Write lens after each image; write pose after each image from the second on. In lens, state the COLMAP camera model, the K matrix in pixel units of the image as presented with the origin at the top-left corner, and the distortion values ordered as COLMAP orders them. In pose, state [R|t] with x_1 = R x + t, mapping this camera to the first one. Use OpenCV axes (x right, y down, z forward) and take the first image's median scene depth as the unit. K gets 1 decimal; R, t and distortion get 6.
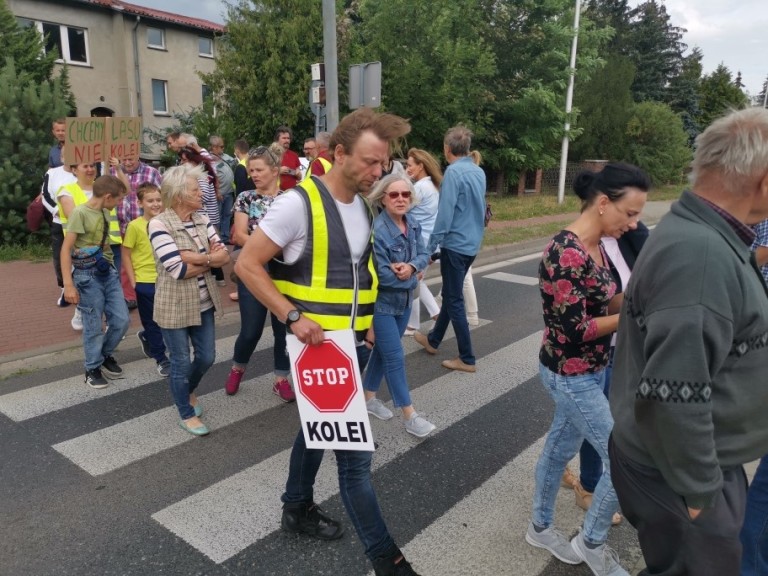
lens RADIAL K [[585.6, 0, 381.6], [0, 585.6, 286.6], [0, 0, 1]] dist [0.051389, -0.051312]
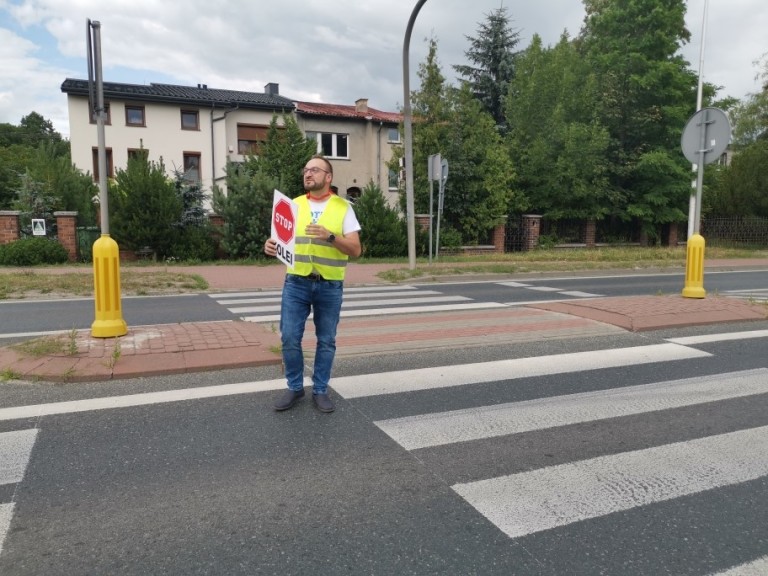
lens RADIAL K [[585.6, 0, 381.6], [0, 585.6, 286.6], [0, 0, 1]] dist [0.051389, -0.051312]
pose [[0.895661, 0.029347, -0.443768, 0.206518], [-0.080424, 0.992058, -0.096713, 0.057726], [0.437405, 0.122312, 0.890908, -0.174322]]
